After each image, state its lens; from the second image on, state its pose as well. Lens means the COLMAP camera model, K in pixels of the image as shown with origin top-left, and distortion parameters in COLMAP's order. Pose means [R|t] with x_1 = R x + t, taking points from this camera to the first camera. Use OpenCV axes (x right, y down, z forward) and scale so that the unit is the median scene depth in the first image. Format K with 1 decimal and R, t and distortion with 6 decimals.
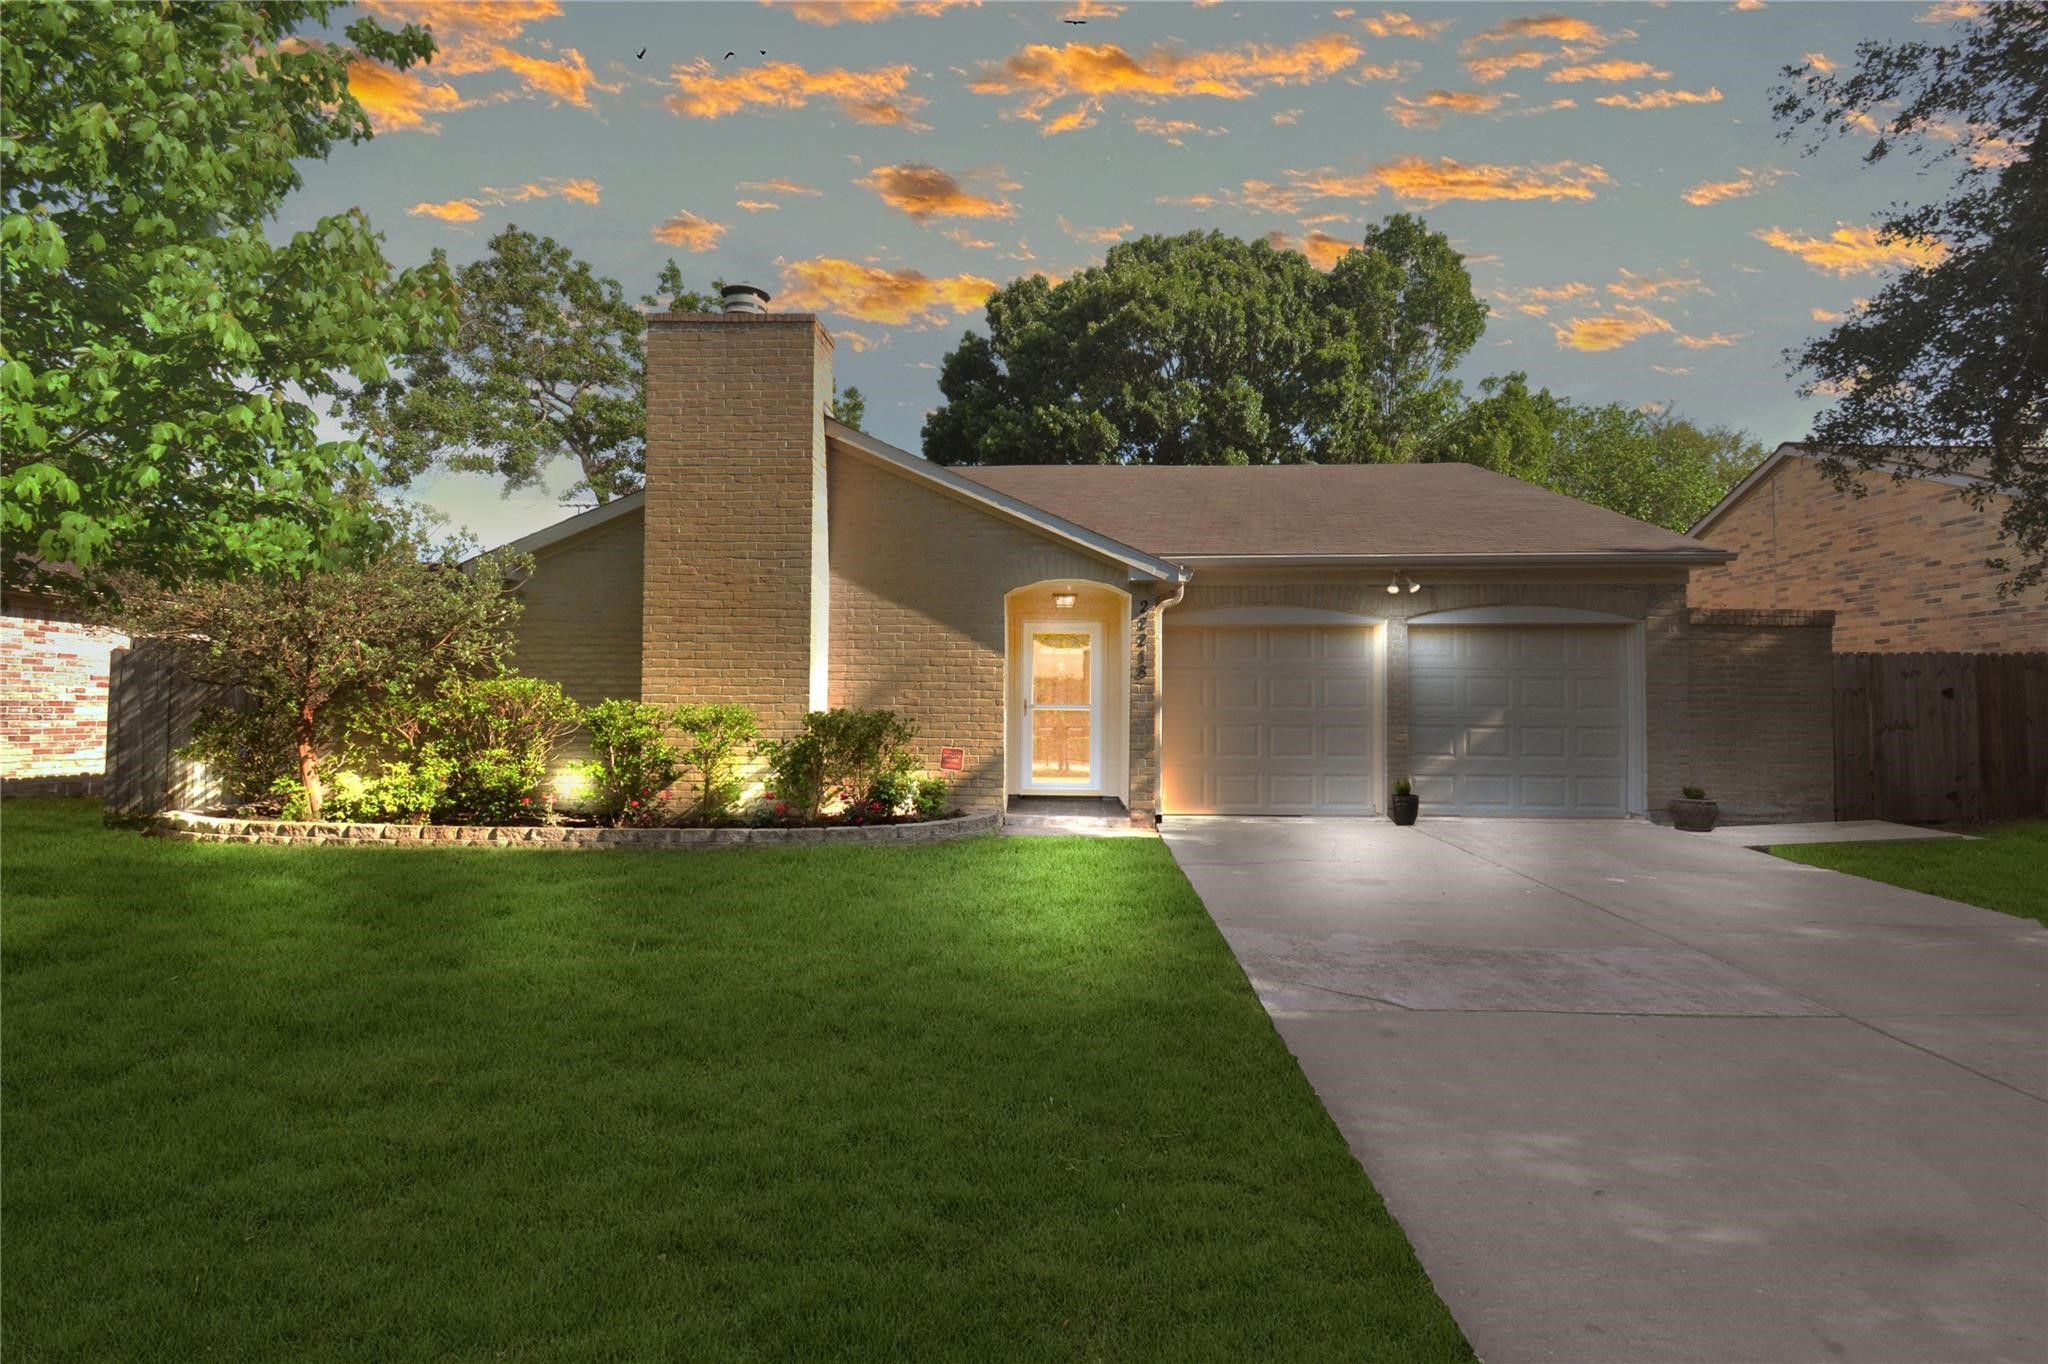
lens RADIAL K [[920.2, 0, 1023.0], [0, 920.2, 671.0], [0, 0, 1]] dist [0.000658, -0.000124]
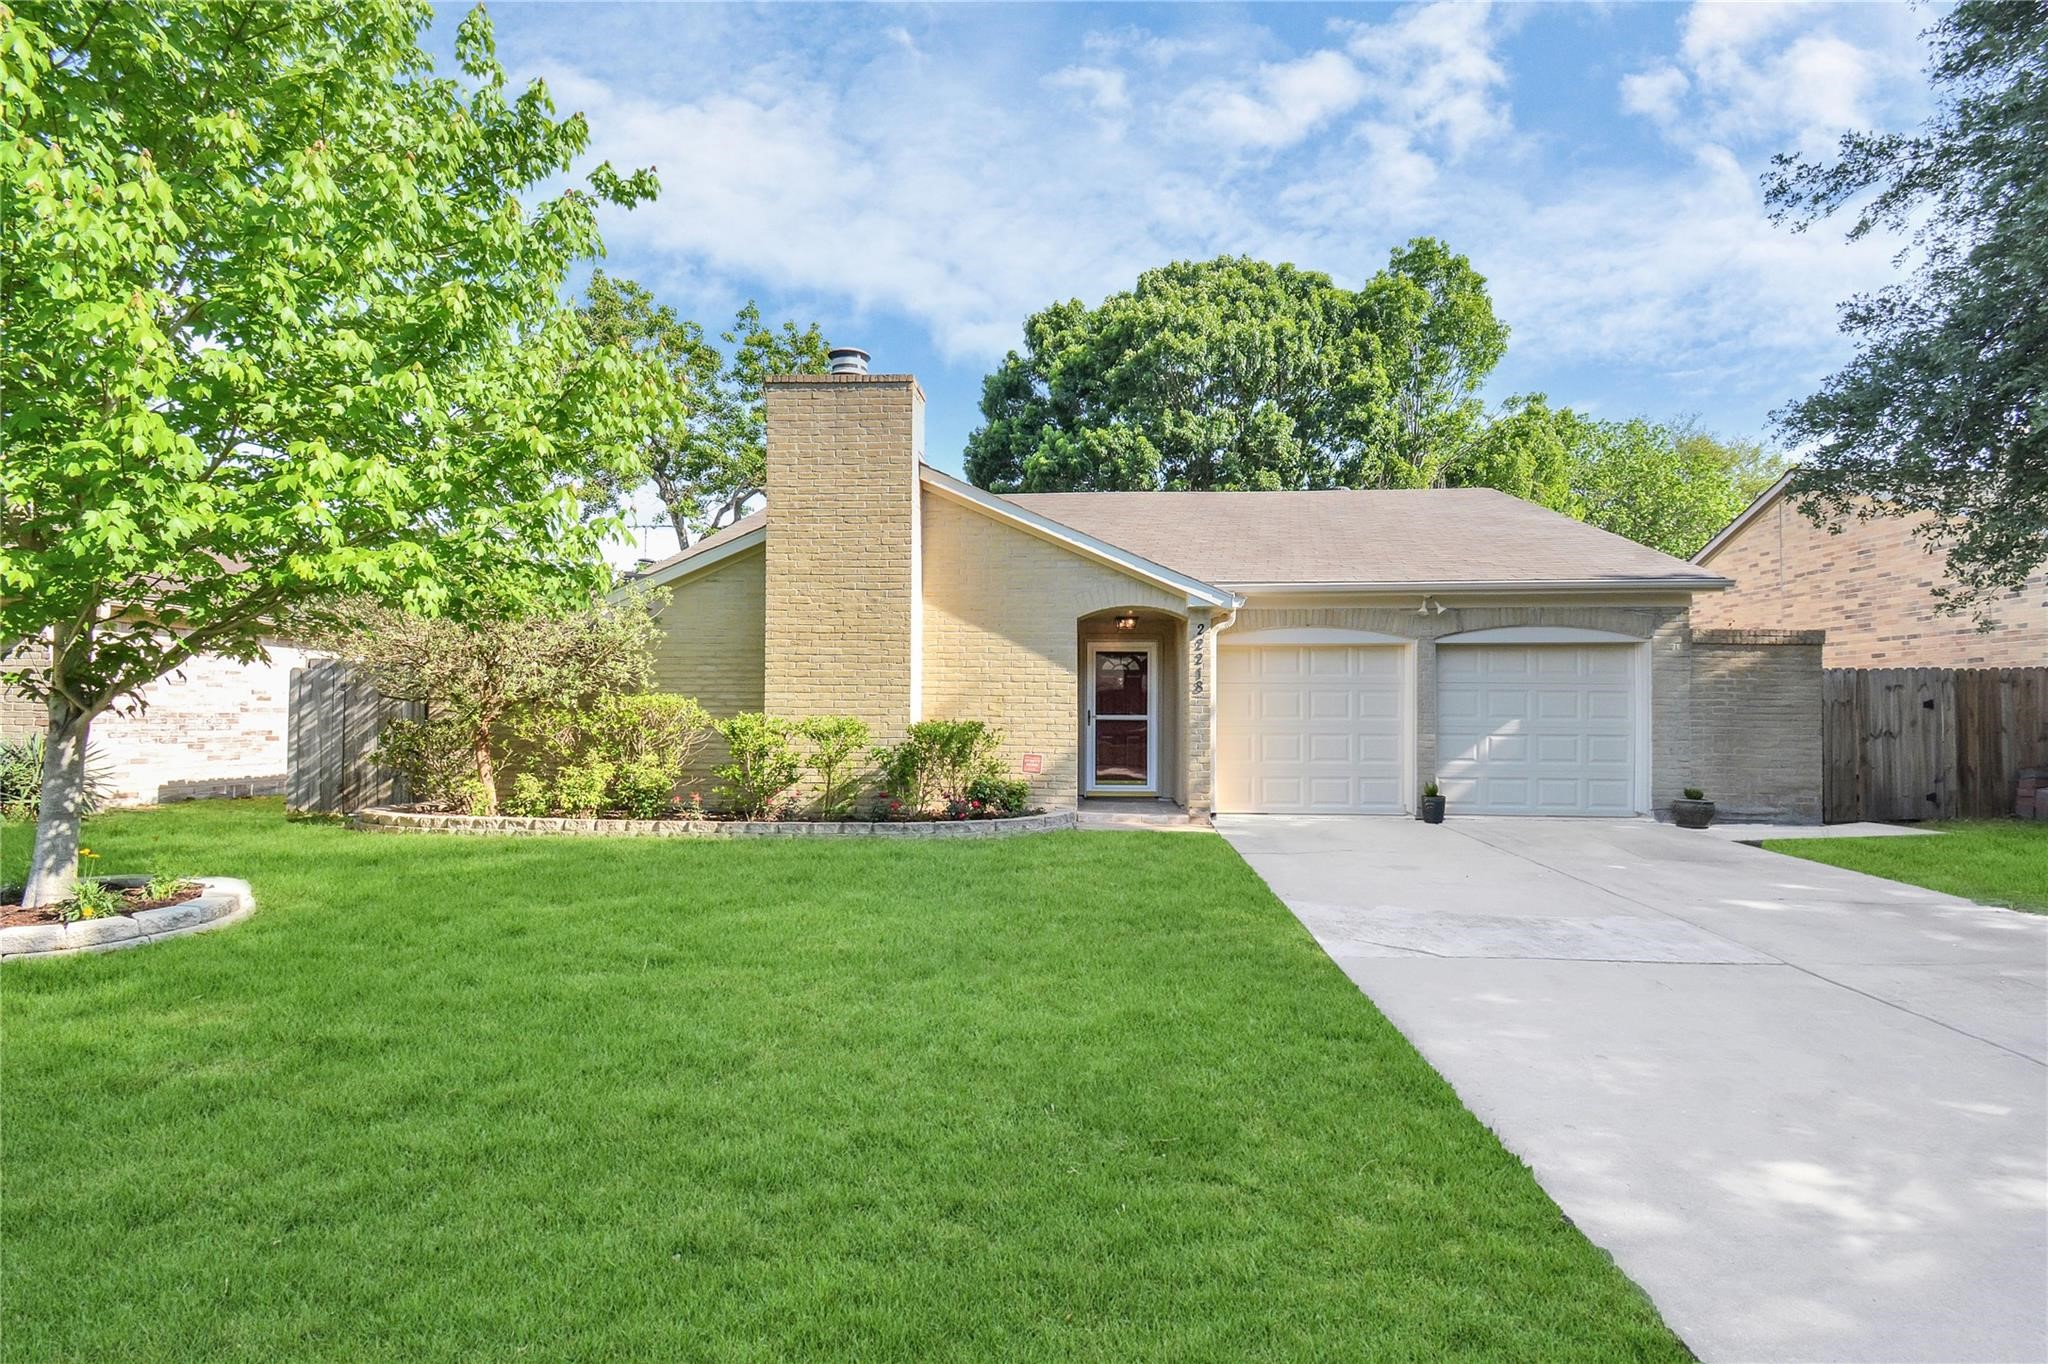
lens RADIAL K [[920.2, 0, 1023.0], [0, 920.2, 671.0], [0, 0, 1]] dist [0.000658, -0.000124]
pose [[0.999740, -0.001987, -0.022731, -0.056024], [0.001813, 0.999969, -0.007669, -0.009467], [0.022746, 0.007626, 0.999712, -0.125199]]
